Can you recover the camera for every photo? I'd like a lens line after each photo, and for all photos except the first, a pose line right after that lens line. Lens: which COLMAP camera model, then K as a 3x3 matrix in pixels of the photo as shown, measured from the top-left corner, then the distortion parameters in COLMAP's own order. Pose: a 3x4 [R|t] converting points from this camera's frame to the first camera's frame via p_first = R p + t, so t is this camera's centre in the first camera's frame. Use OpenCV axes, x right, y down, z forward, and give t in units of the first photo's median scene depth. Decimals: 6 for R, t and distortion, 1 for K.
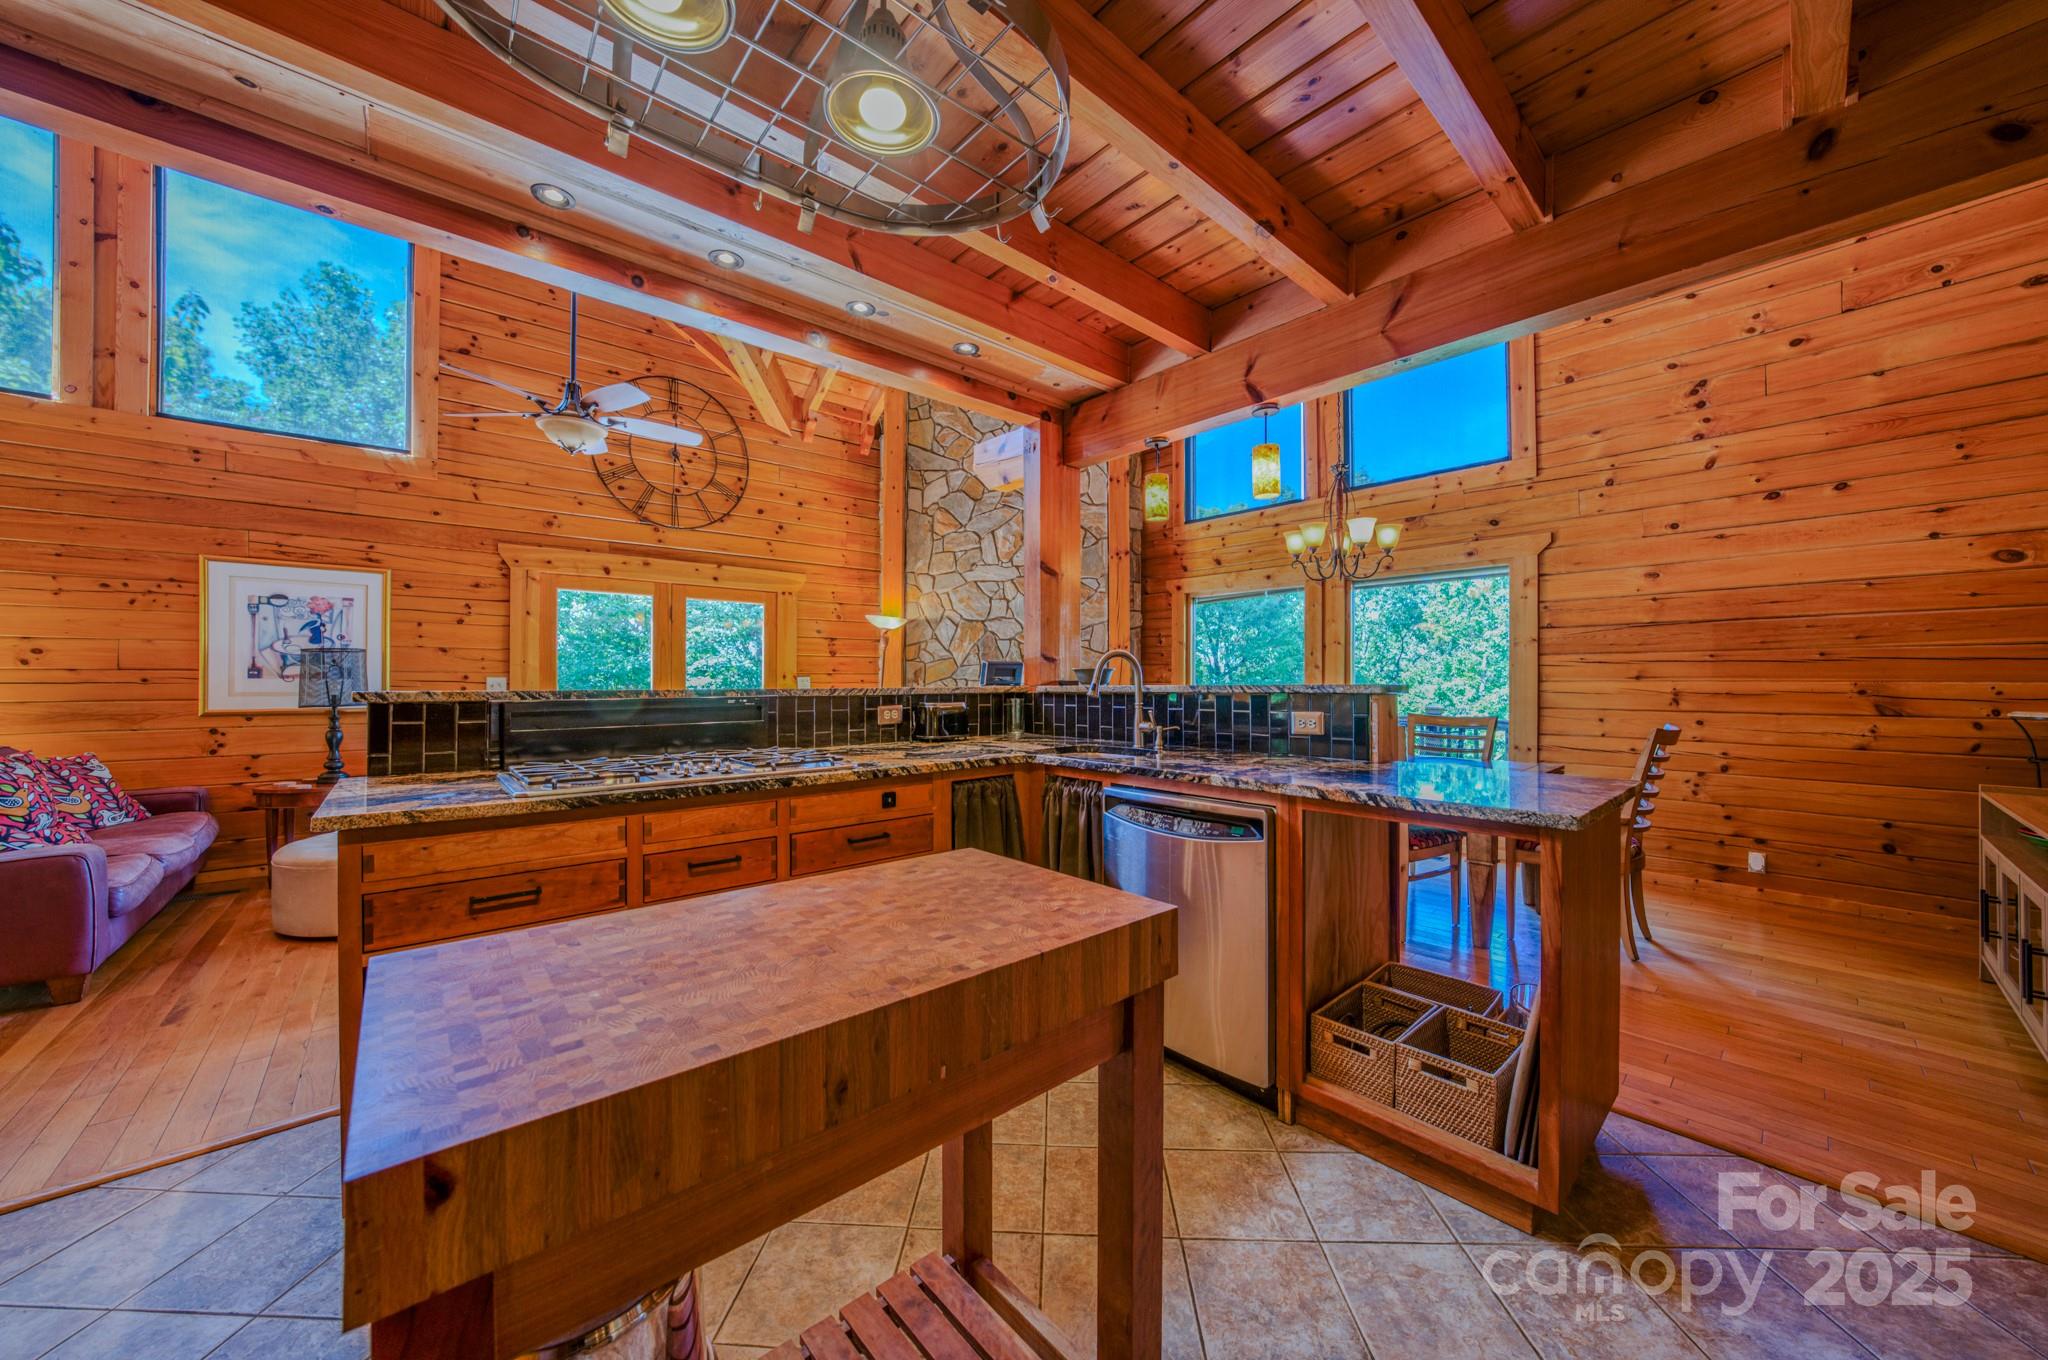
lens RADIAL K [[711.2, 0, 1022.1], [0, 711.2, 680.2], [0, 0, 1]] dist [-0.026334, 0.007032]
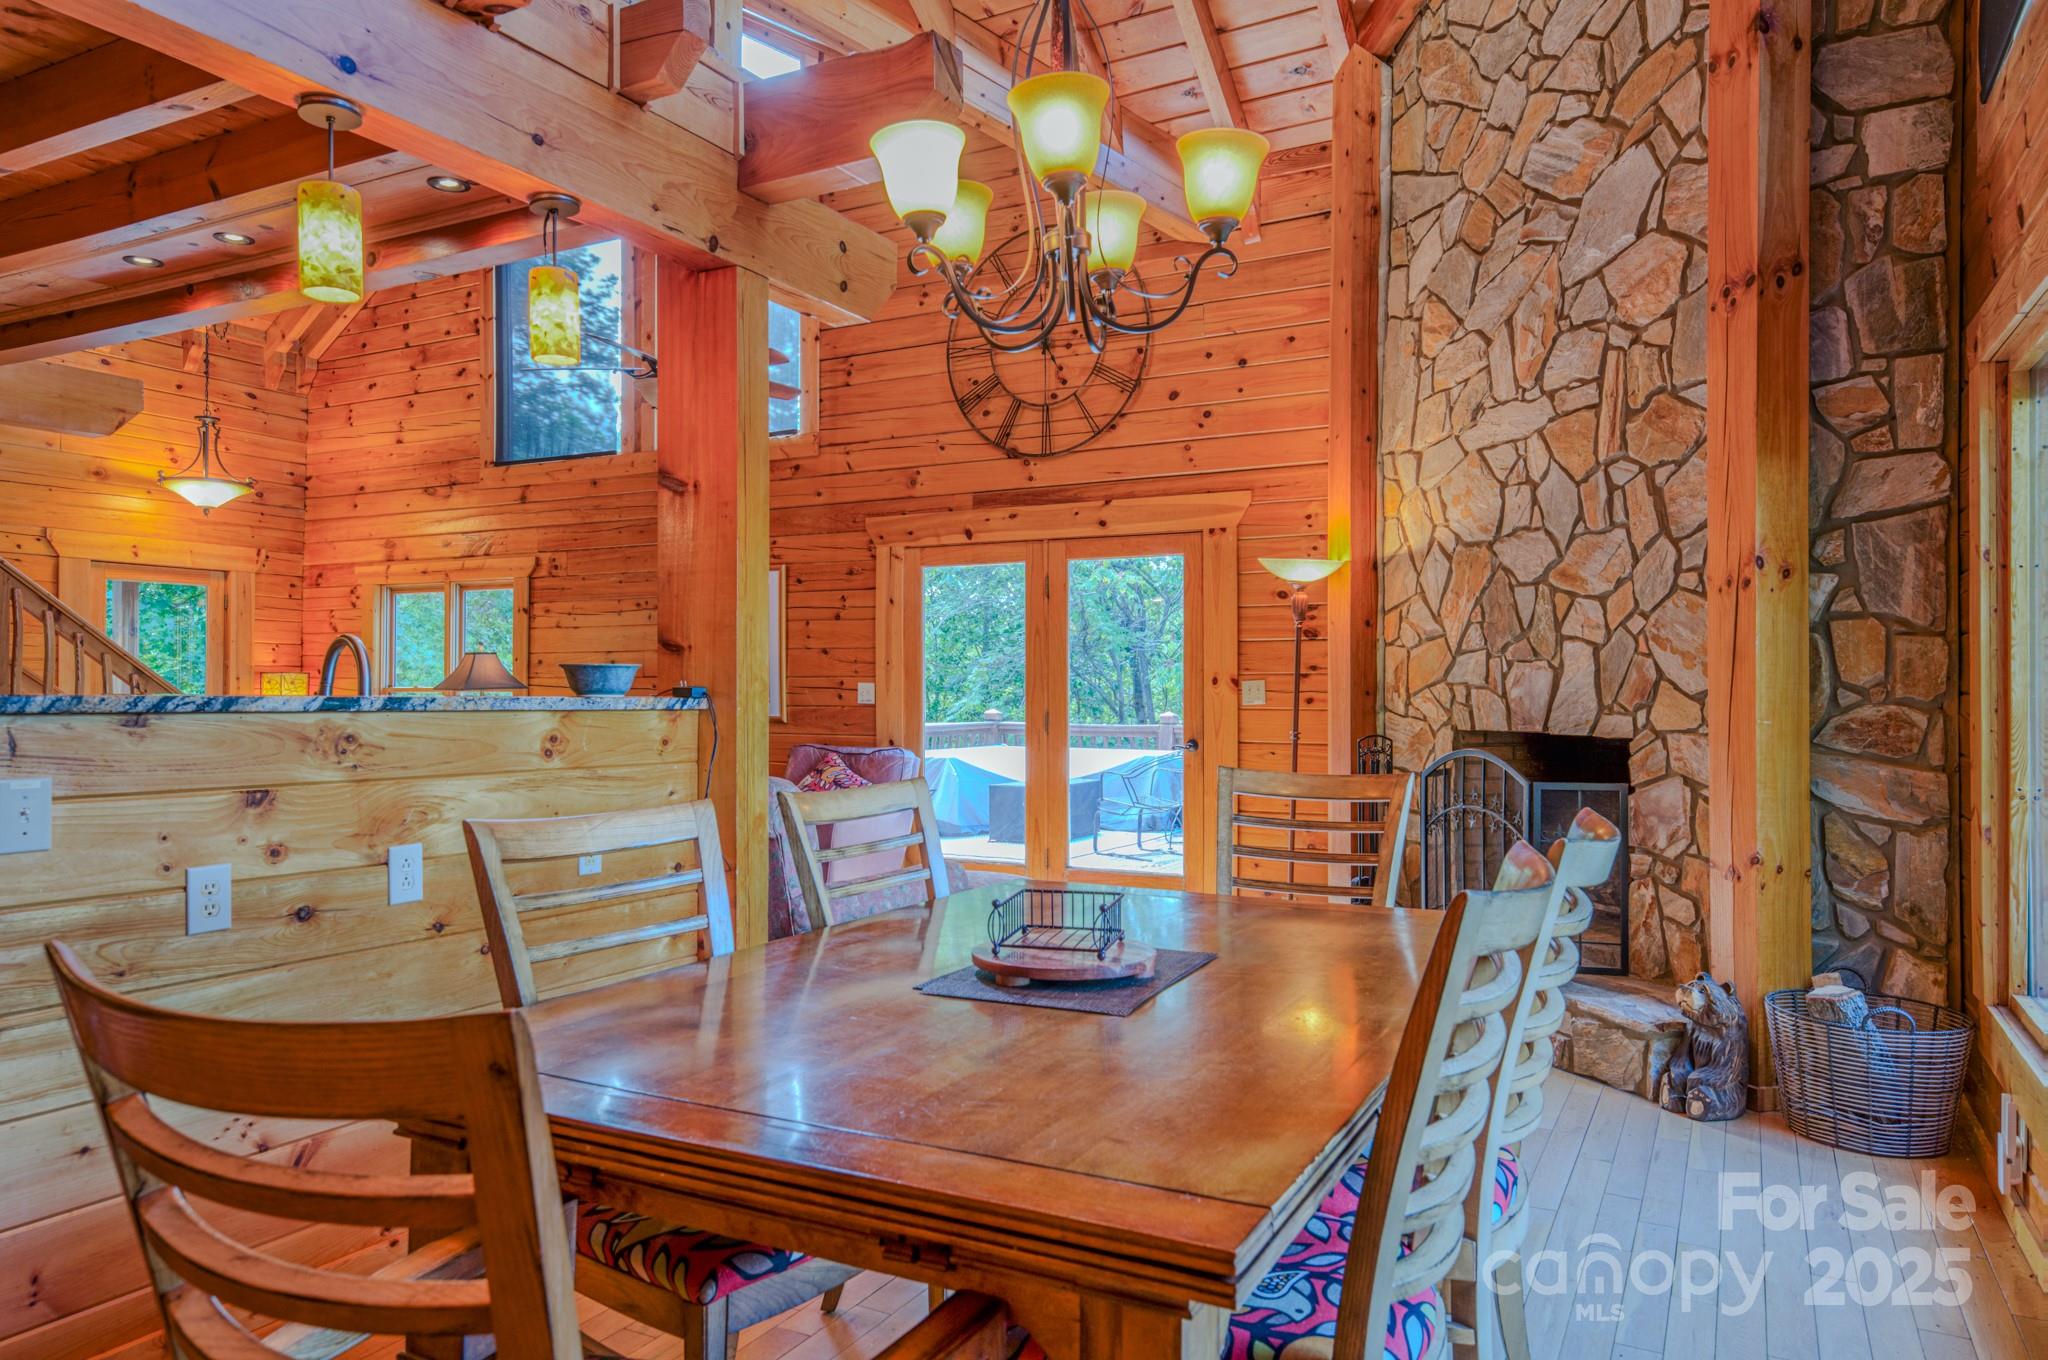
lens RADIAL K [[1330.6, 0, 1033.1], [0, 1330.6, 667.5], [0, 0, 1]] dist [0.047157, -0.003640]
pose [[0.351055, -0.012072, -0.936277, 0.847311], [0.001057, 0.999921, -0.012497, -0.002405], [0.936354, 0.003398, 0.351040, 0.704682]]
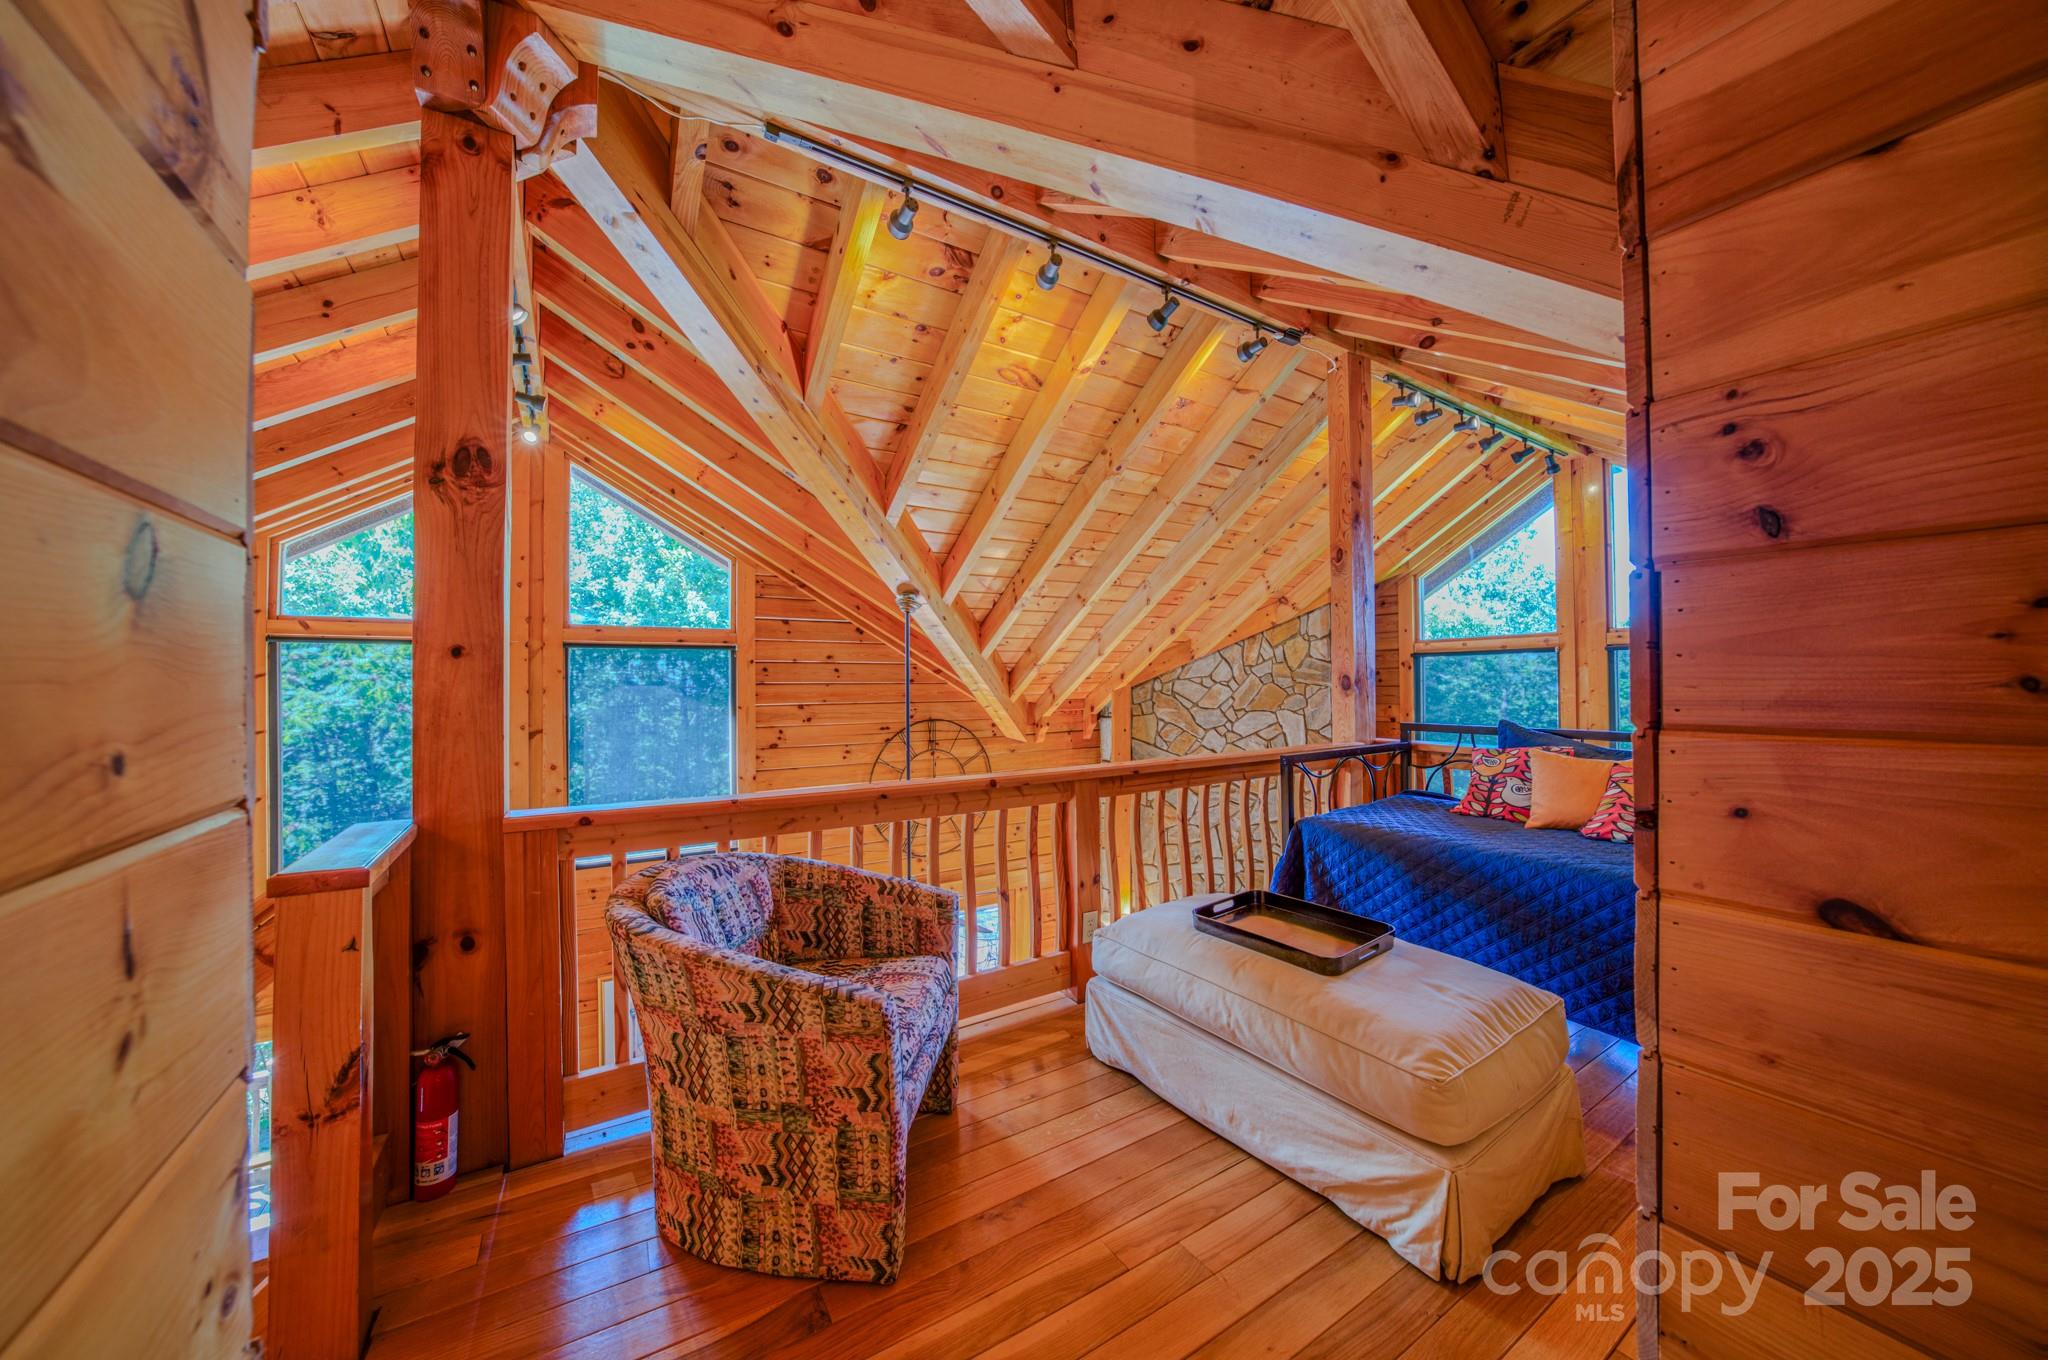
lens RADIAL K [[711.2, 0, 1037.7], [0, 711.2, 680.2], [0, 0, 1]] dist [-0.026334, 0.007032]
pose [[0.989715, -0.006062, -0.142924, -0.220493], [0.005265, 0.999968, -0.005953, -0.612891], [0.142955, 0.005139, 0.989716, -0.091396]]
